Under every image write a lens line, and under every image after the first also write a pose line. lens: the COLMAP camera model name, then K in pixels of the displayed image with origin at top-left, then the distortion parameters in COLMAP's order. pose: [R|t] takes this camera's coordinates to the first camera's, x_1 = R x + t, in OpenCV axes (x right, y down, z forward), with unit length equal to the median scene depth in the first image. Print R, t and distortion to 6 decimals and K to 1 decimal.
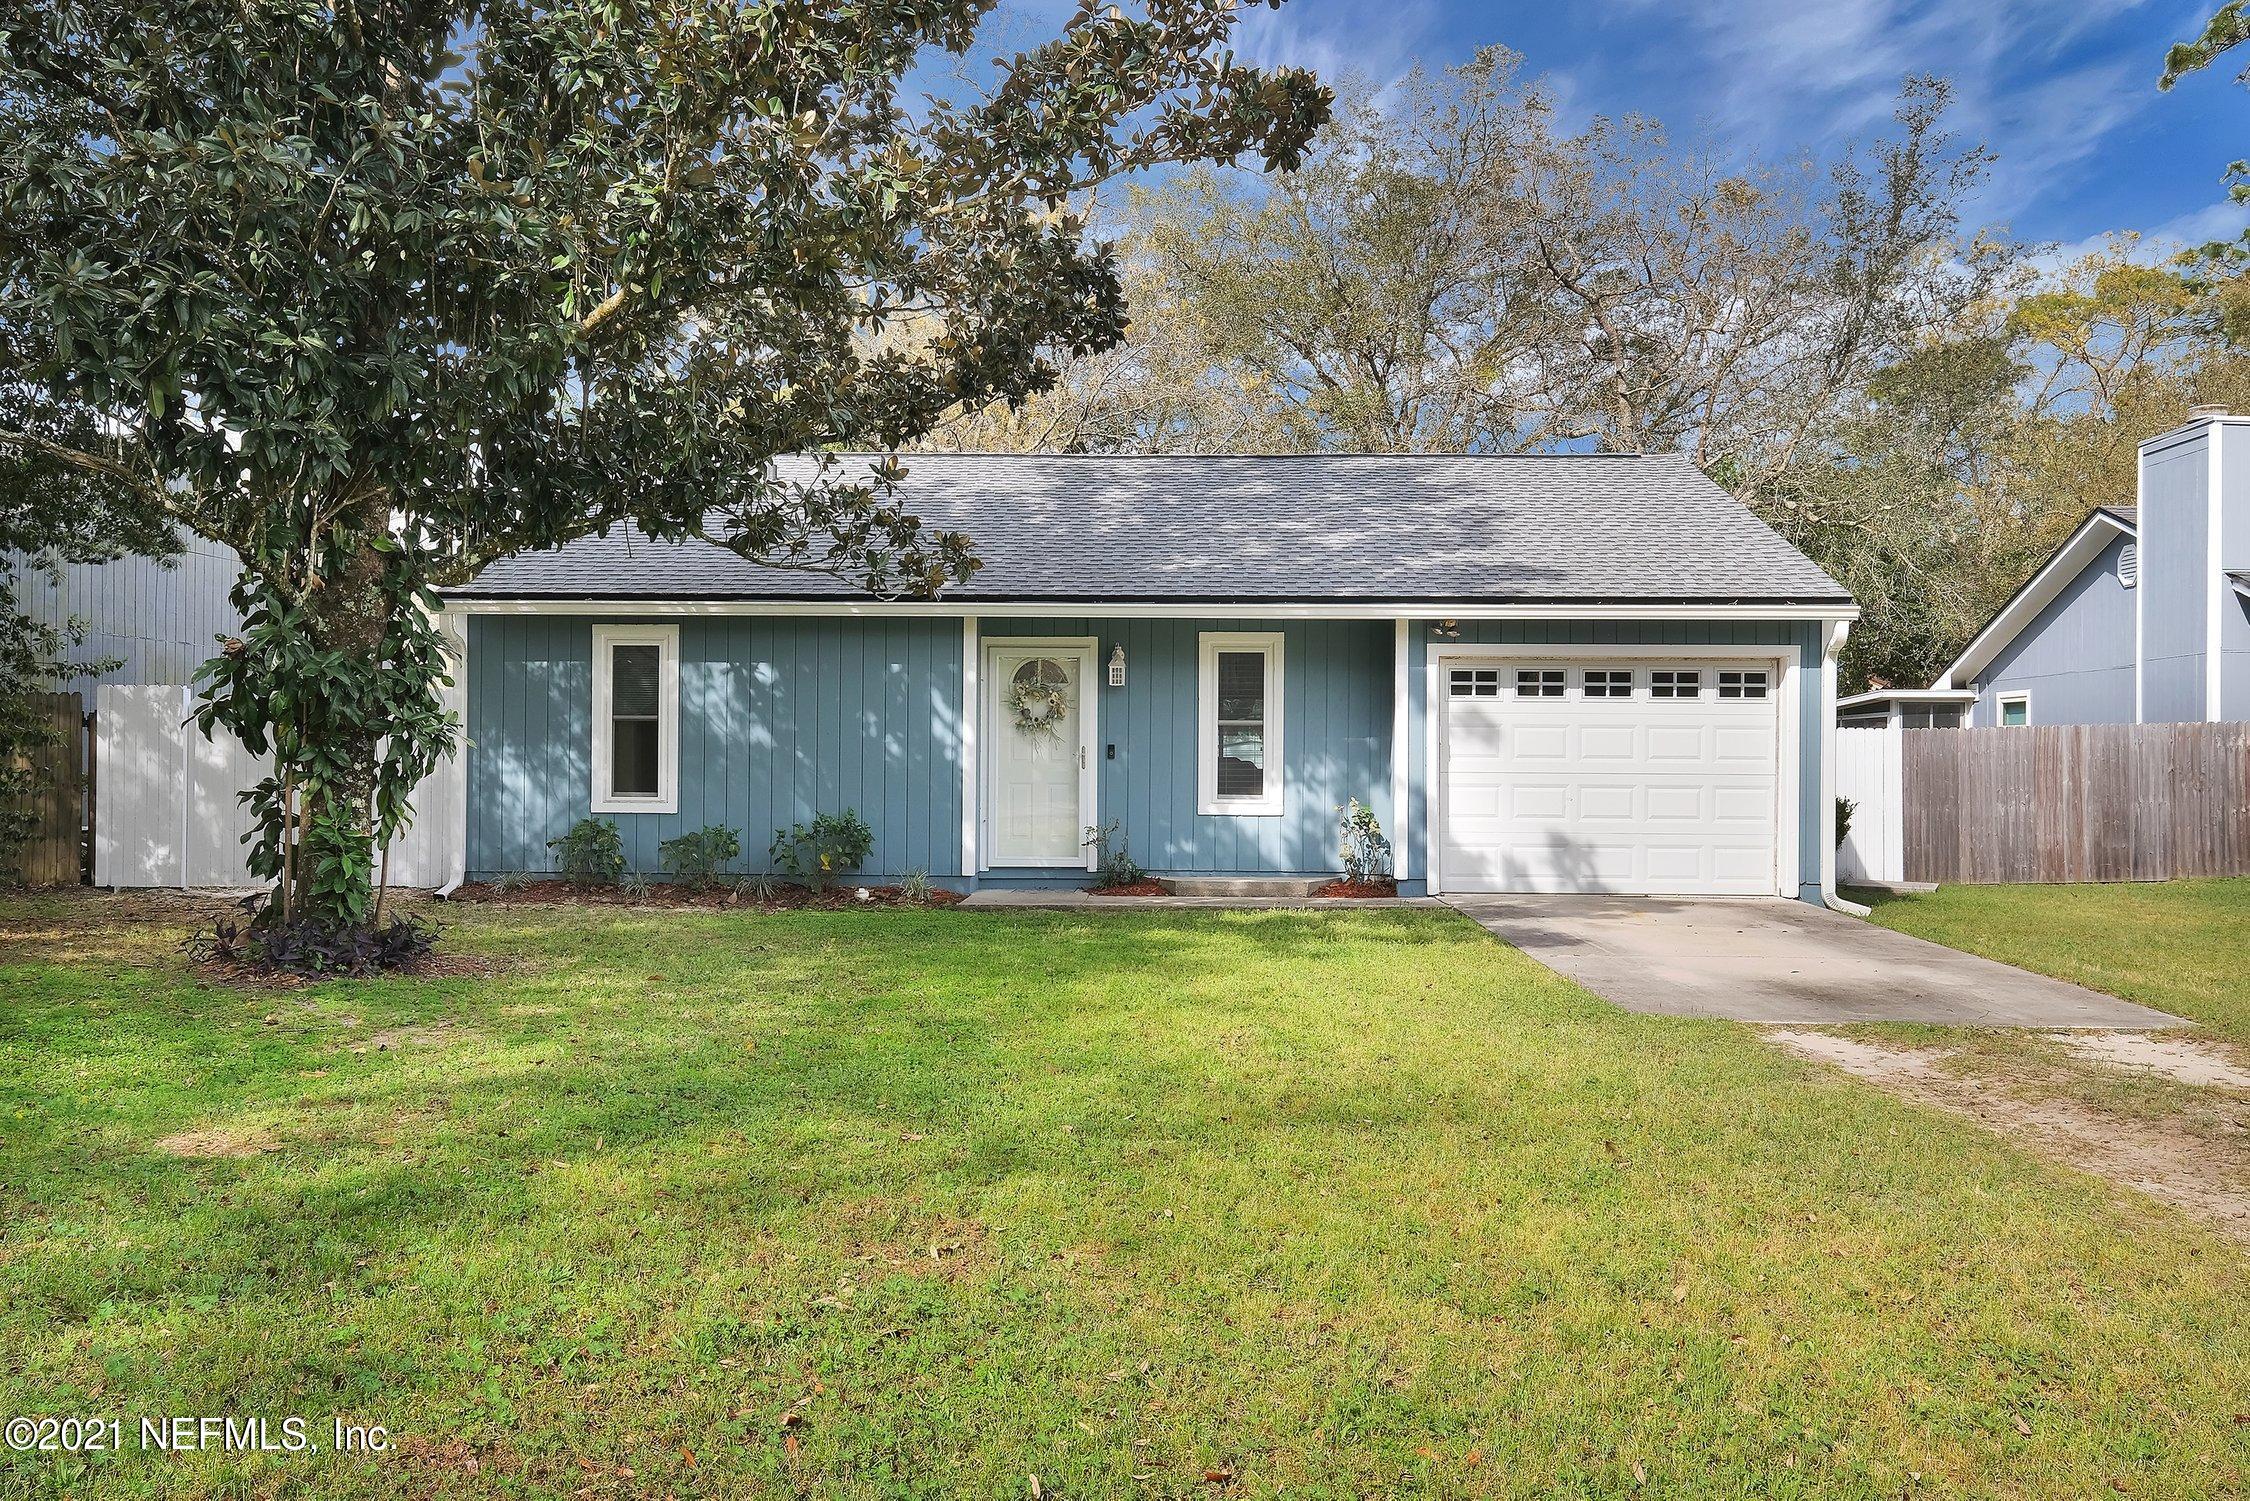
lens RADIAL K [[1055.2, 0, 1082.5], [0, 1055.2, 750.4], [0, 0, 1]] dist [-0.003110, -0.000268]
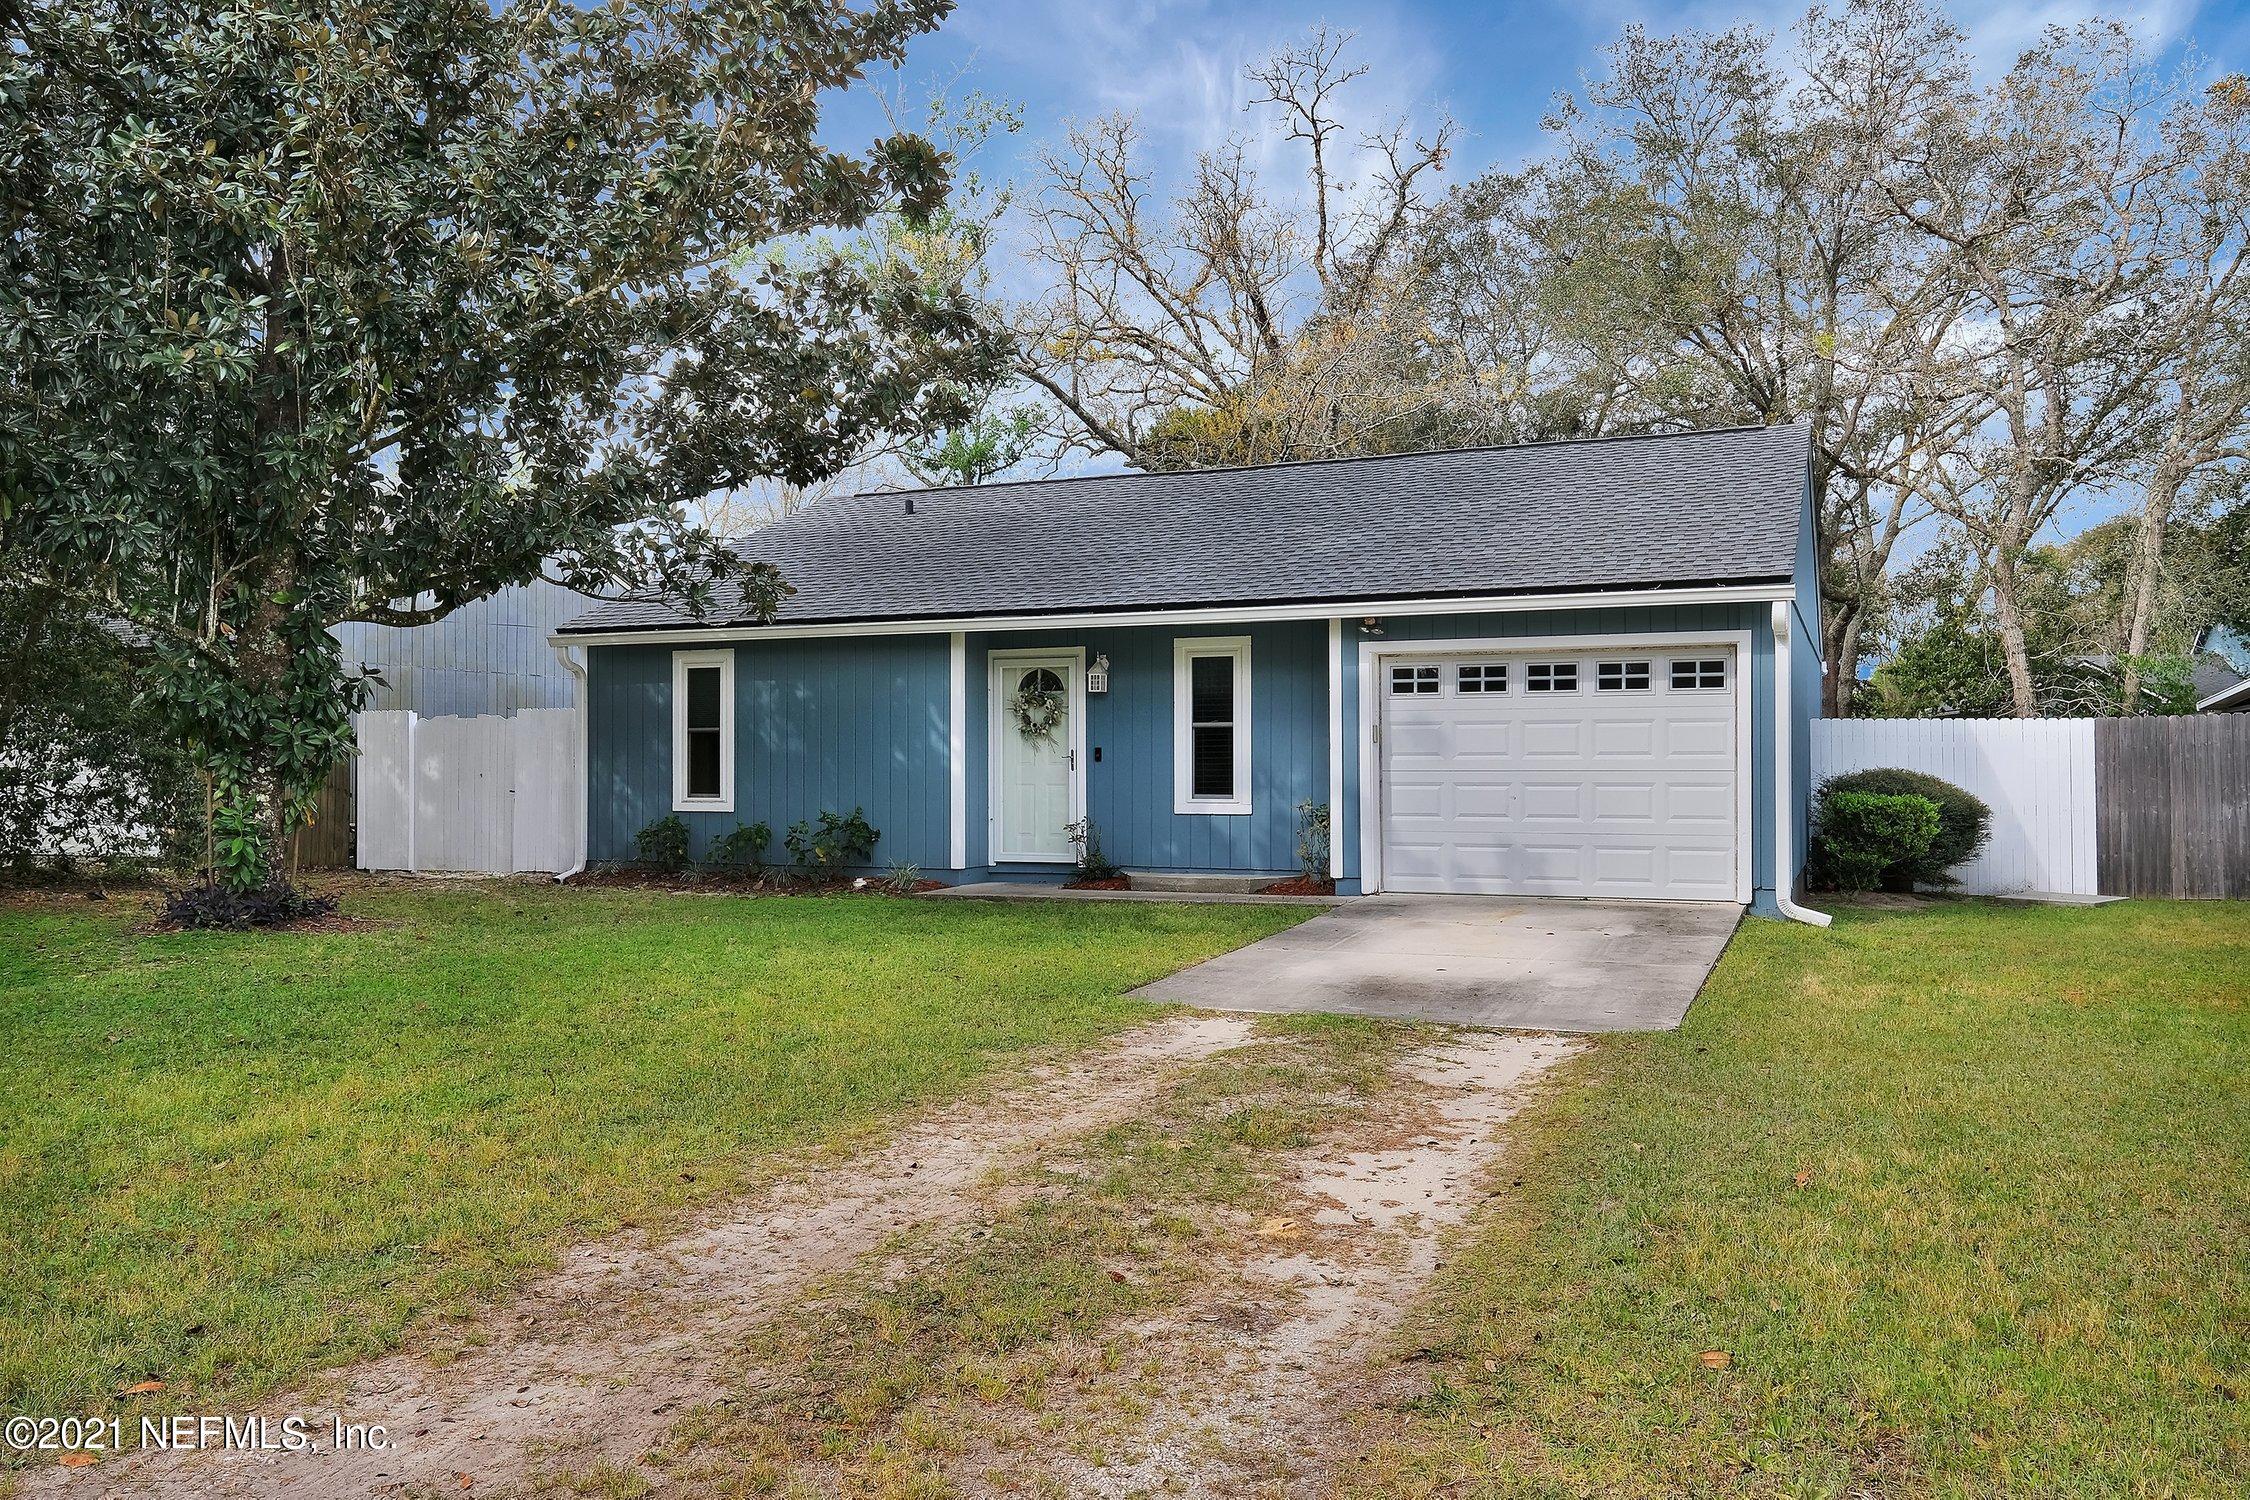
lens RADIAL K [[1016.1, 0, 1112.7], [0, 1016.1, 767.7], [0, 0, 1]] dist [-0.000779, 0.000407]
pose [[0.973544, -0.008205, -0.228354, 0.292201], [0.010668, 0.999897, 0.009556, 0.005318], [0.228252, -0.011740, 0.973531, 0.008048]]
